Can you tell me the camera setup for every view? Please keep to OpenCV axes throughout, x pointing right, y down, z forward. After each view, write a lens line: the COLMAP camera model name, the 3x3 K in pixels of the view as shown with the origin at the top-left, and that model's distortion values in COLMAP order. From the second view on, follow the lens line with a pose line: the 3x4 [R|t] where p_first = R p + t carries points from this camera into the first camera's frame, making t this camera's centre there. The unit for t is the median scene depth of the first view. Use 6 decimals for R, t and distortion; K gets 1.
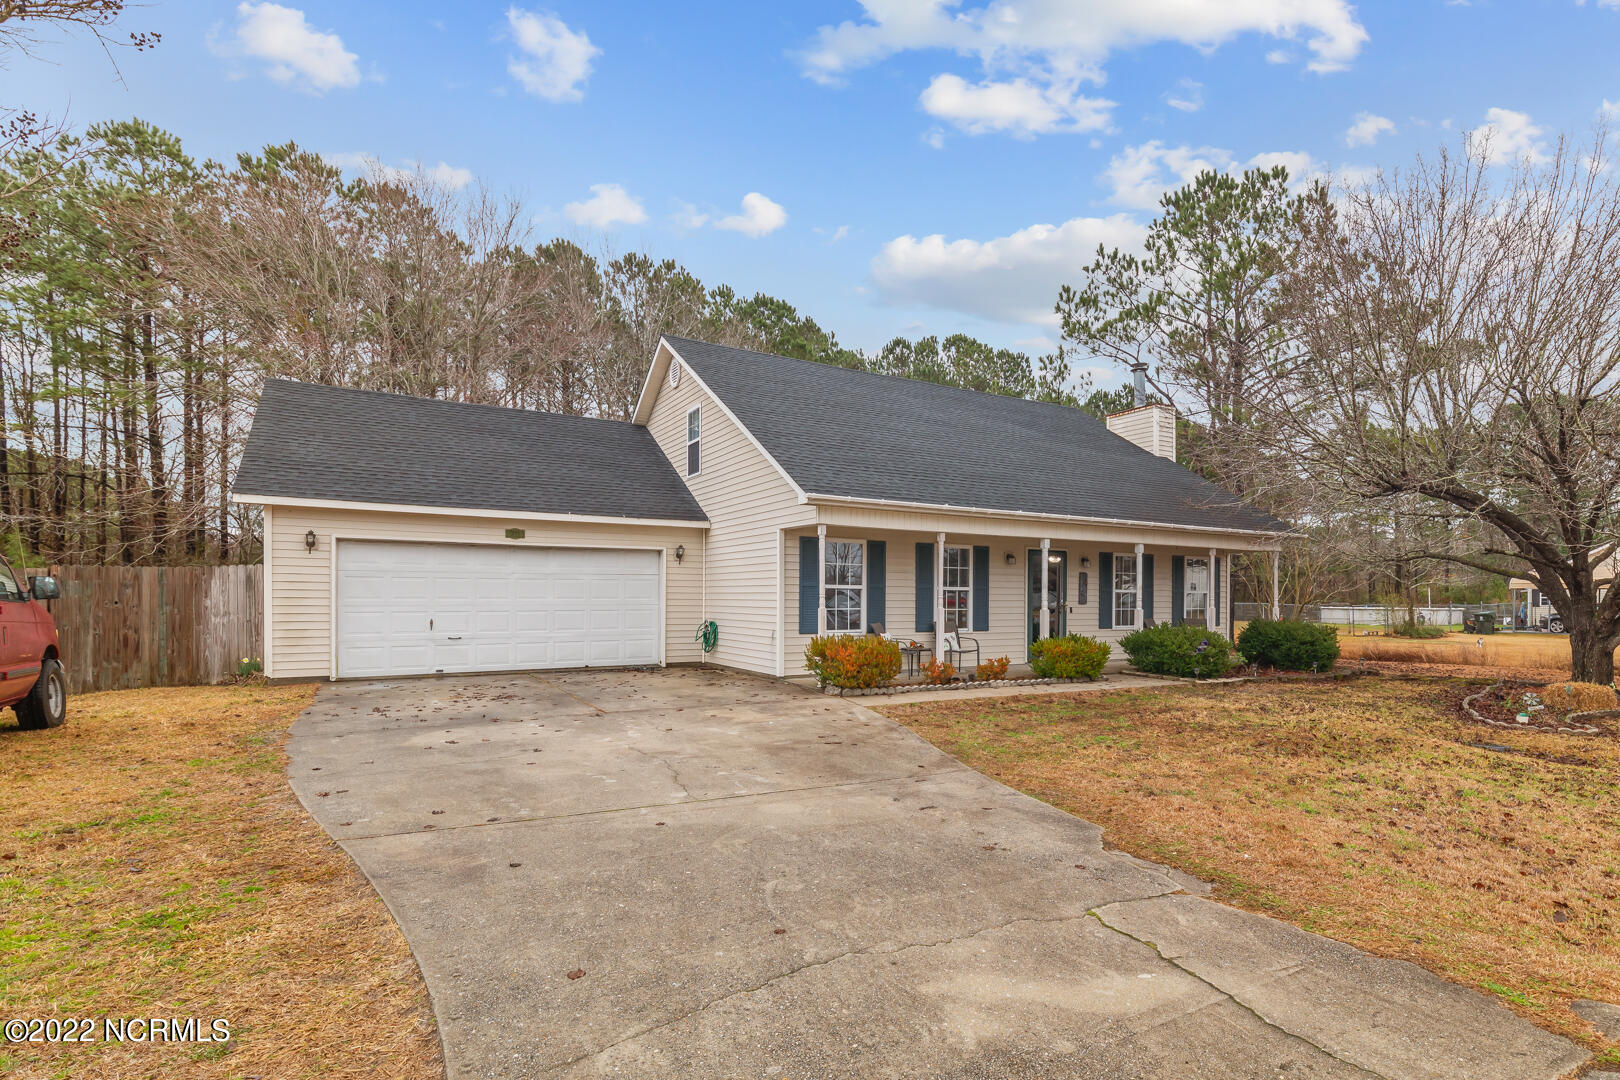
lens RADIAL K [[818.7, 0, 812.6], [0, 818.7, 577.6], [0, 0, 1]] dist [-0.001887, -0.000664]
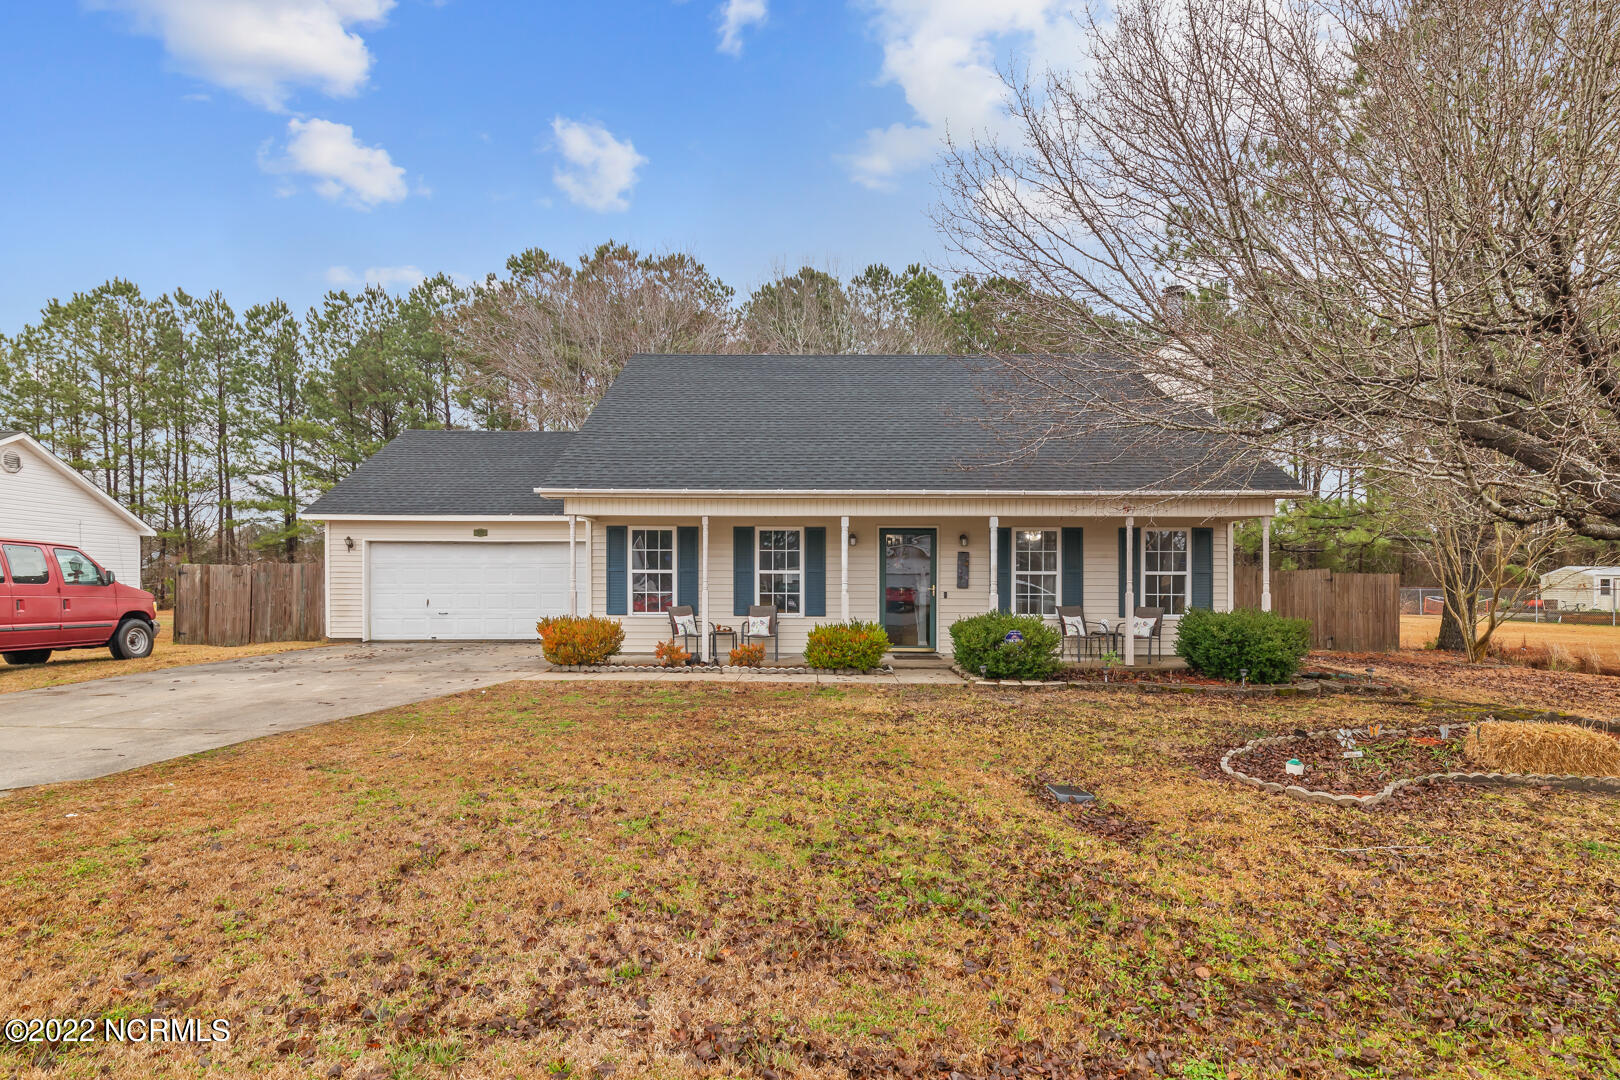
lens RADIAL K [[774.0, 0, 809.5], [0, 774.0, 581.4], [0, 0, 1]] dist [0.001539, -0.000141]
pose [[0.850790, -0.004858, -0.525483, 0.707867], [0.013690, 0.999823, 0.012922, 0.013820], [0.525327, -0.018188, 0.850706, 0.240893]]
